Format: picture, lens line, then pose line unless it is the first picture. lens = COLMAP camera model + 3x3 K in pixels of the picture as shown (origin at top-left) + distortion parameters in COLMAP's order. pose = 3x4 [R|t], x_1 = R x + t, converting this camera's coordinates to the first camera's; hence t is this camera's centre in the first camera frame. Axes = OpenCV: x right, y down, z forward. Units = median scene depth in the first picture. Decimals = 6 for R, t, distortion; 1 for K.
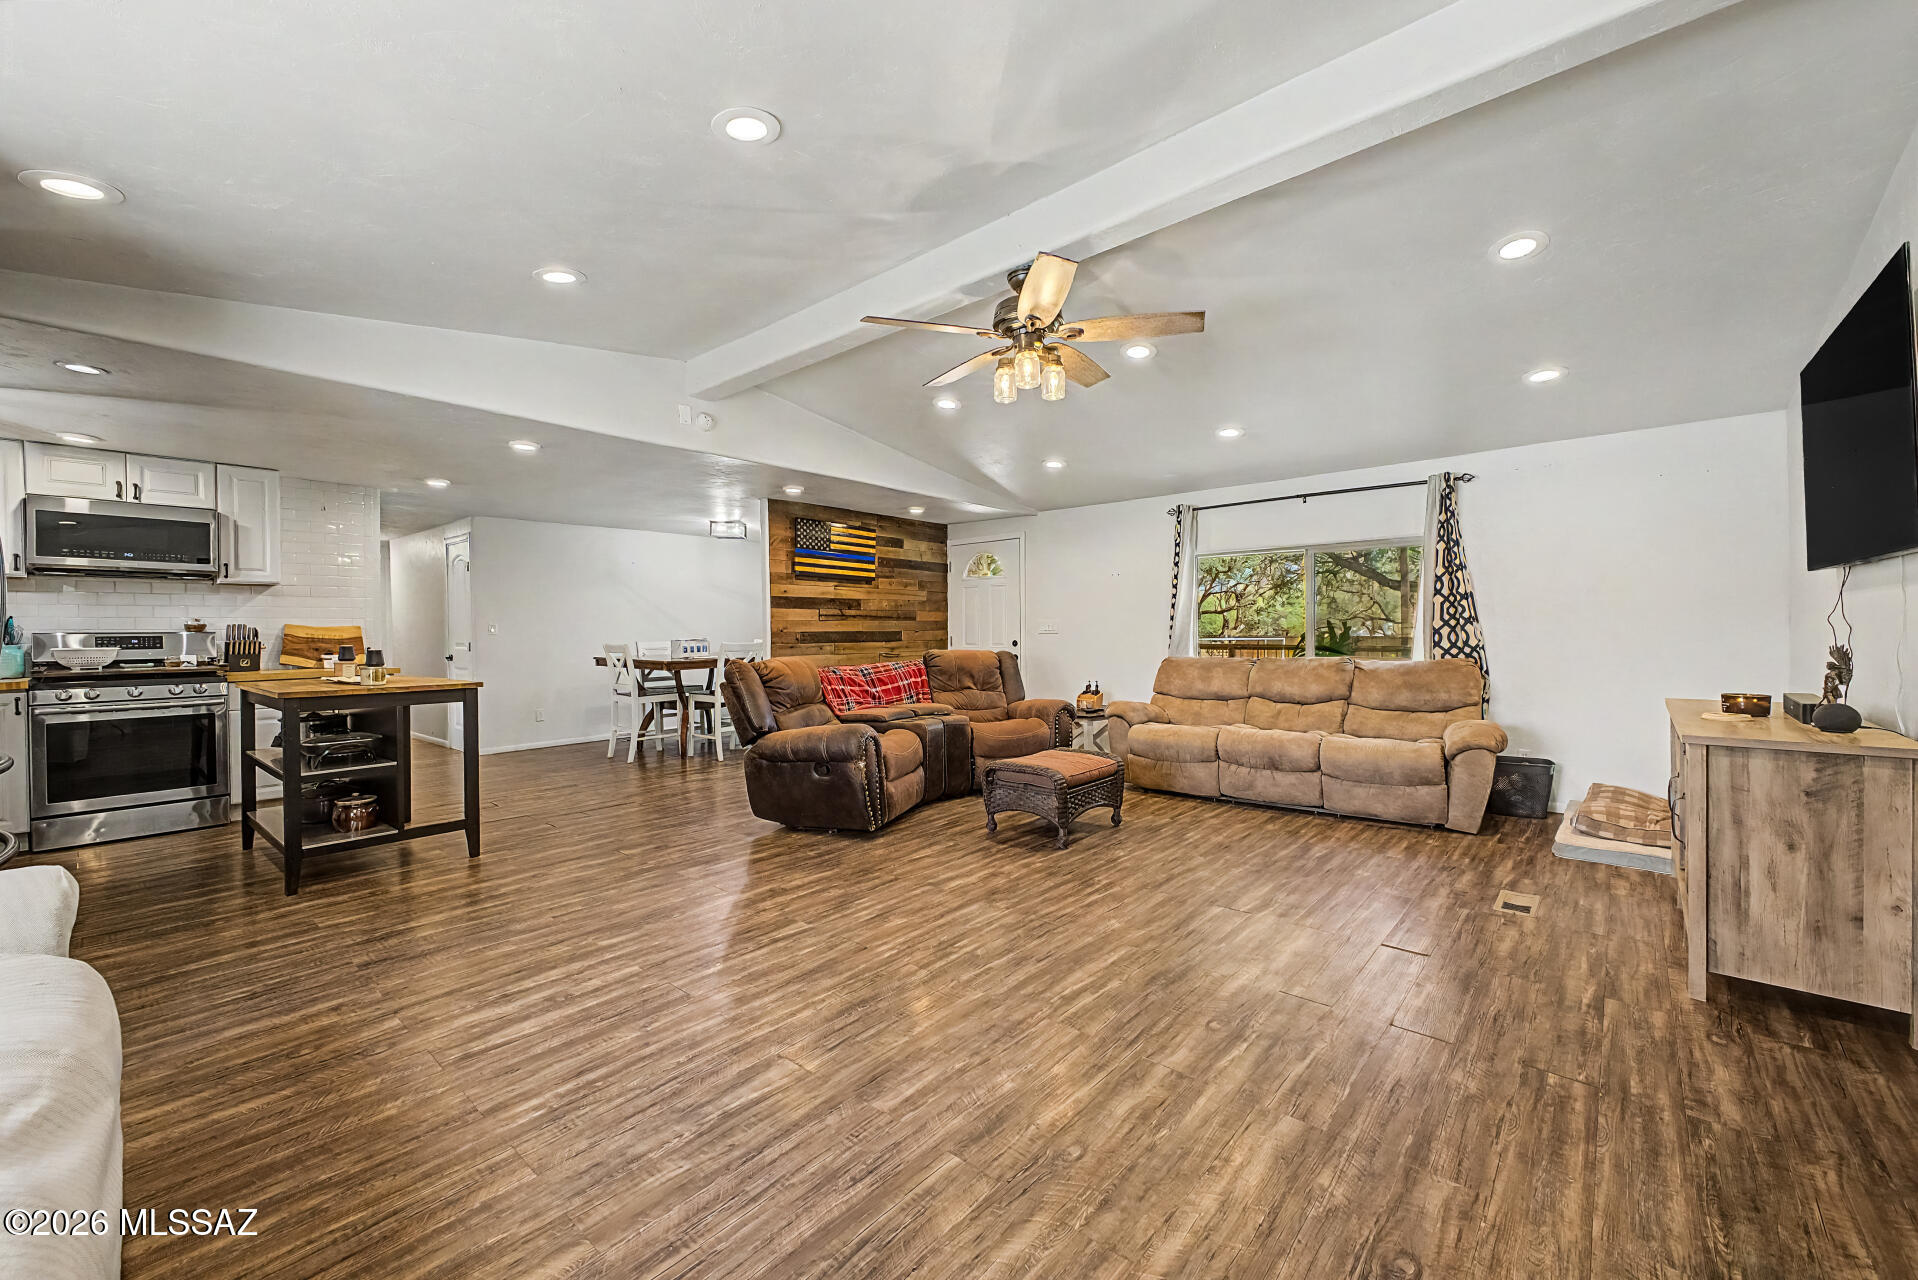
lens RADIAL K [[770.3, 0, 953.6], [0, 770.3, 637.4], [0, 0, 1]] dist [0.021178, -0.001424]
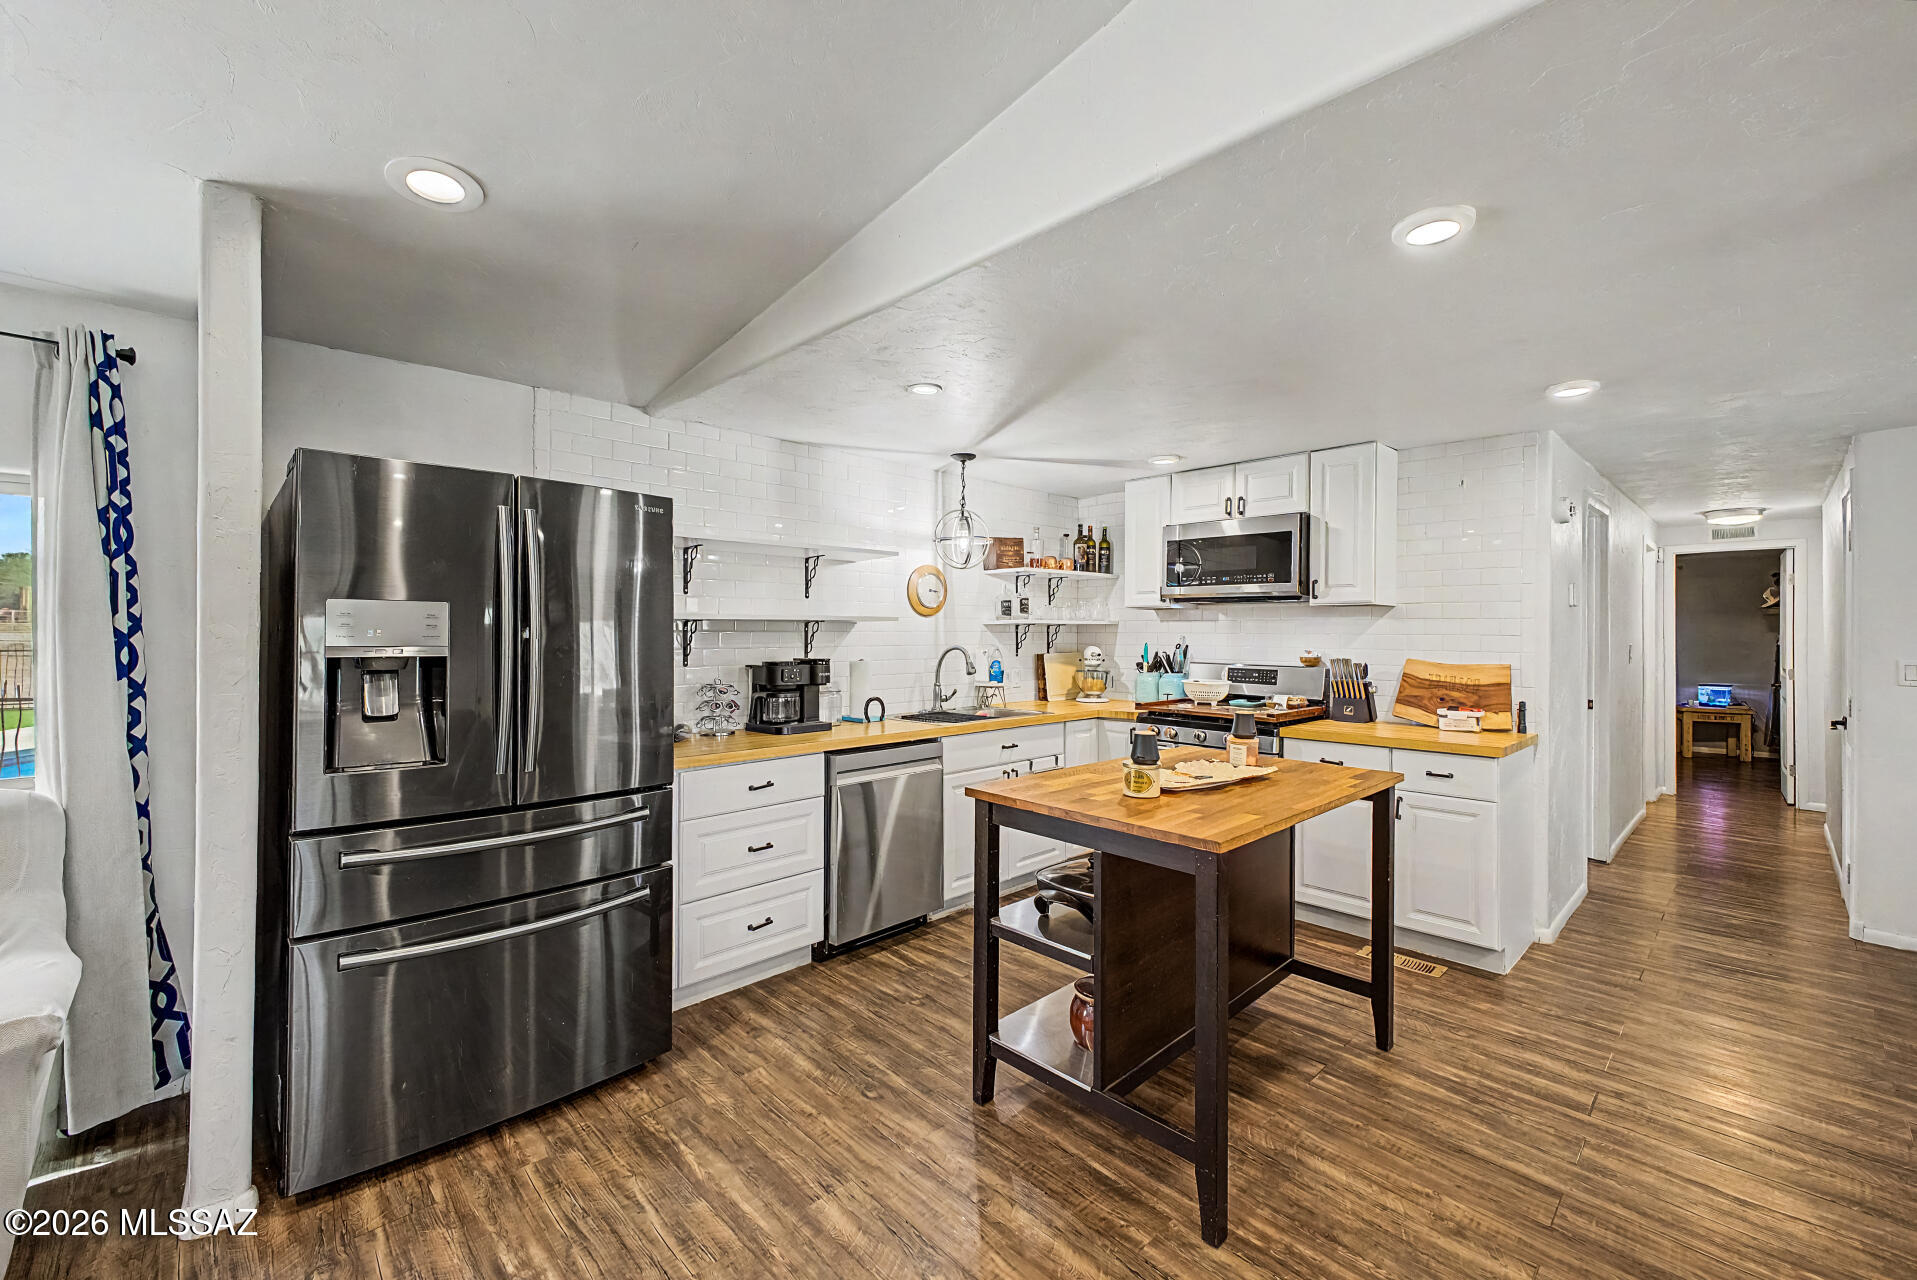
lens RADIAL K [[769.9, 0, 952.2], [0, 769.9, 628.6], [0, 0, 1]] dist [0.021178, -0.001424]
pose [[-0.083856, 0.008026, -0.996446, -0.181382], [-0.013064, 0.999873, 0.009153, -0.063478], [0.996392, 0.013785, -0.083740, 0.916113]]
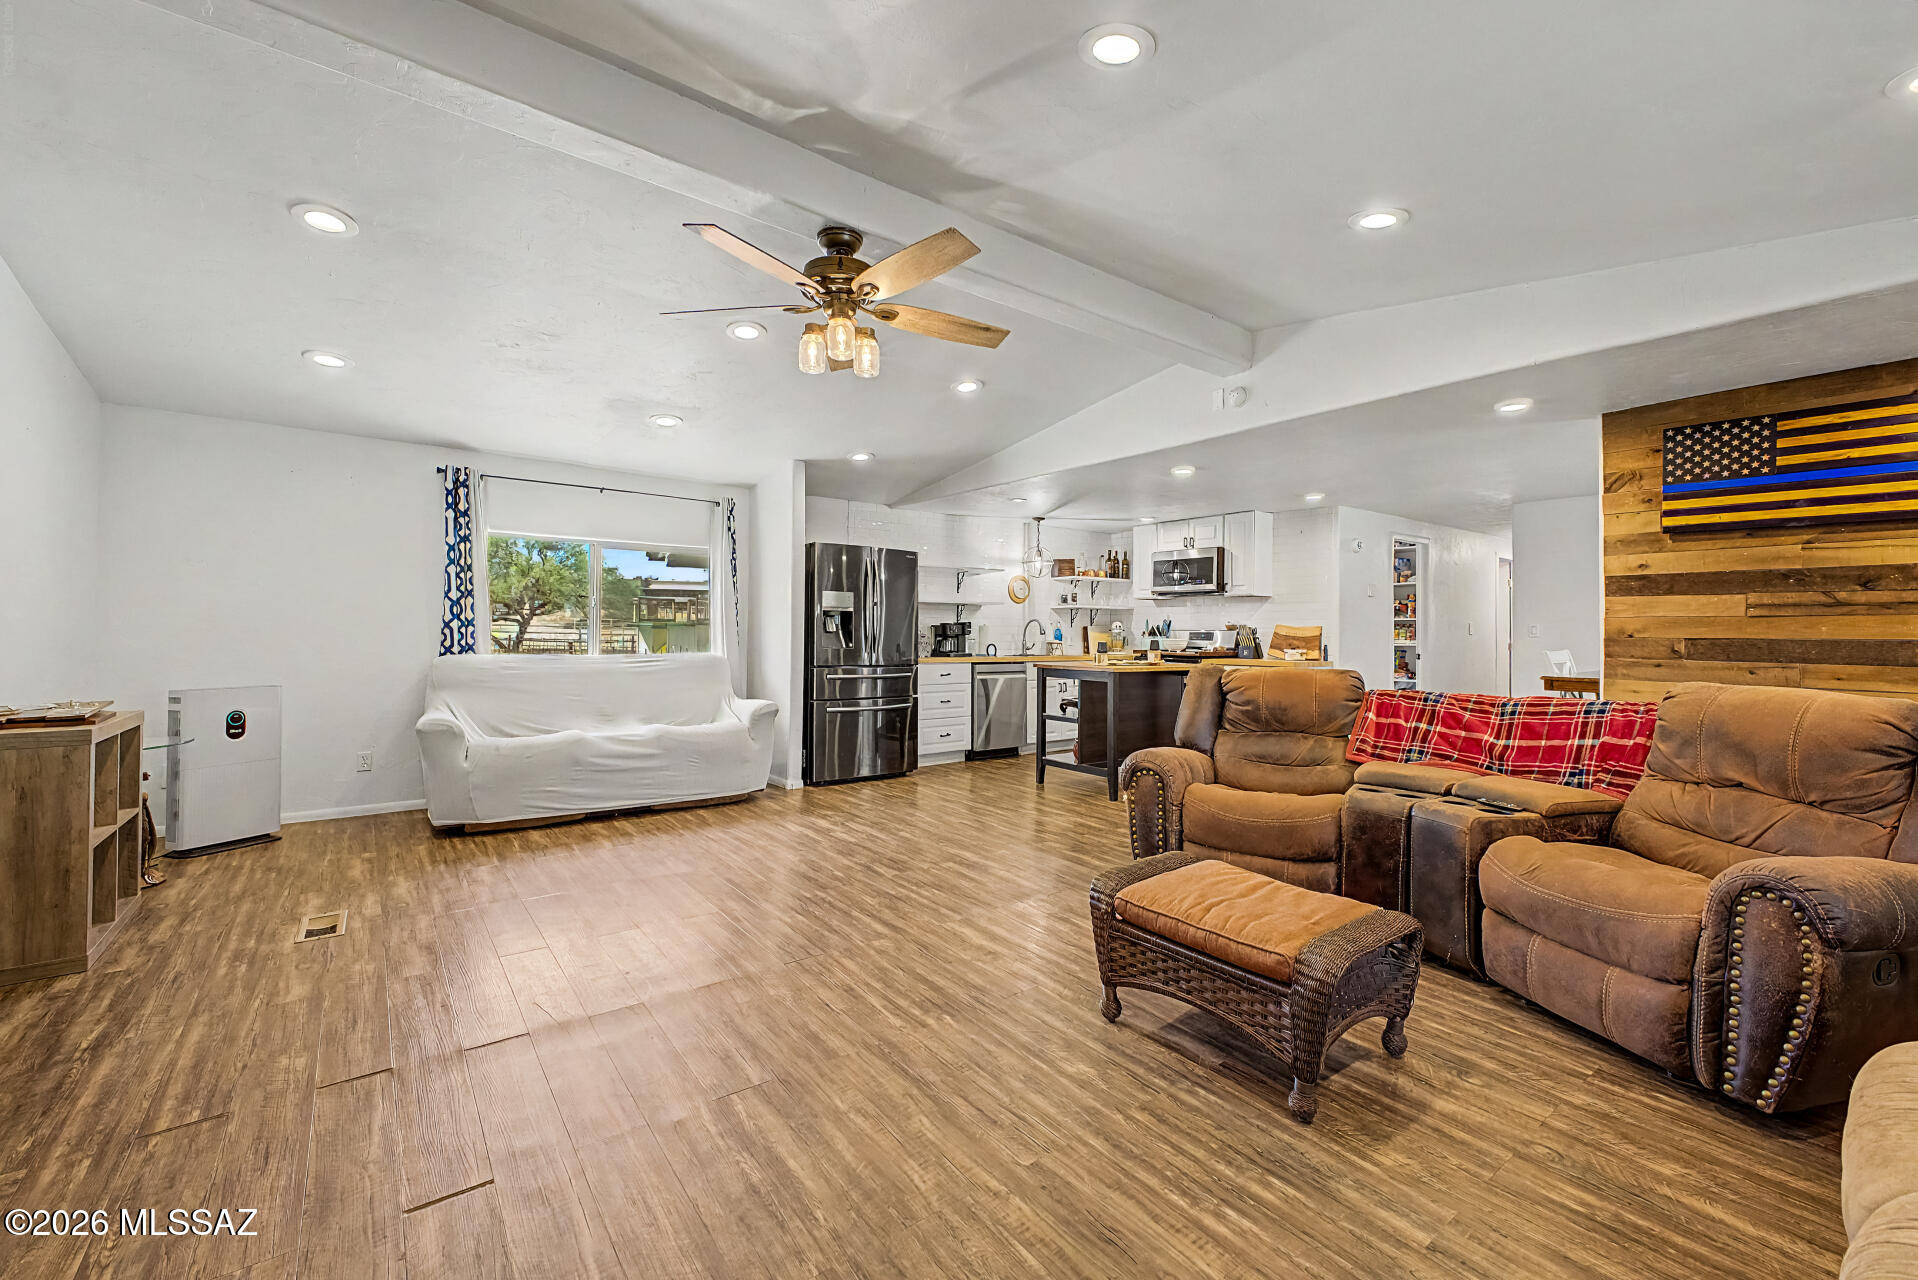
lens RADIAL K [[770.3, 0, 948.0], [0, 770.3, 626.1], [0, 0, 1]] dist [0.021178, -0.001424]
pose [[-0.208405, 0.000959, -0.978042, 0.744993], [-0.016093, 0.999861, 0.004410, -0.016066], [0.977910, 0.016658, -0.208360, 1.028079]]
